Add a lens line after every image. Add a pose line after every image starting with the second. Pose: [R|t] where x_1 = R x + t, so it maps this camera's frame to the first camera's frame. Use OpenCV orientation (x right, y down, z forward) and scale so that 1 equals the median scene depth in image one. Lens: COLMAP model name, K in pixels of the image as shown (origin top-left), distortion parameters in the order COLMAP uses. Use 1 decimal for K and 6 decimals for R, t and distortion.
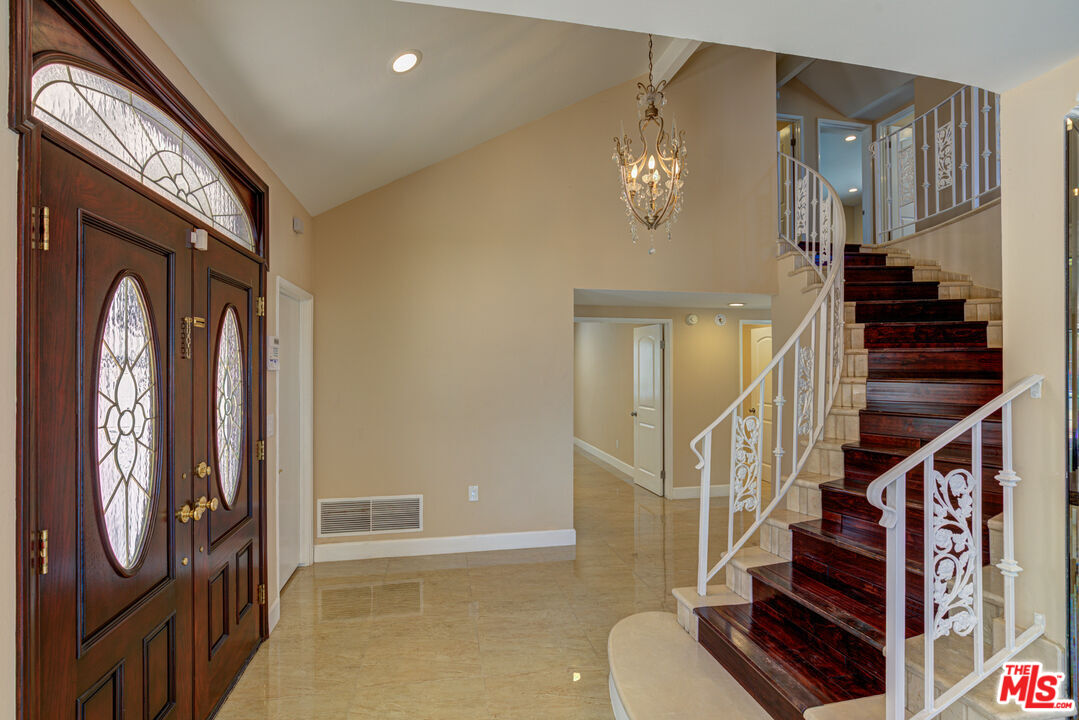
lens RADIAL K [[498.7, 0, 539.4], [0, 498.7, 359.1], [0, 0, 1]] dist [-0.016388, 0.003951]
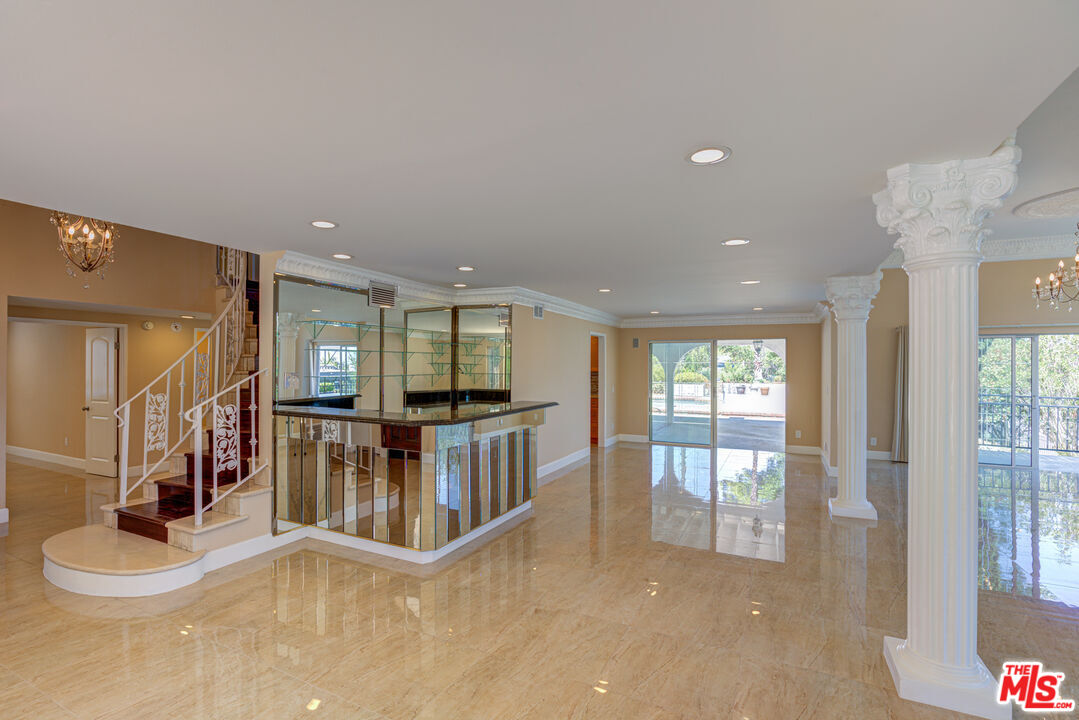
lens RADIAL K [[498.7, 0, 539.0], [0, 498.7, 360.9], [0, 0, 1]] dist [-0.016388, 0.003951]
pose [[0.619571, 0.004984, 0.784924, -0.098937], [-0.010726, 0.999940, 0.002116, -0.014125], [-0.784867, -0.009730, 0.619588, -1.061908]]
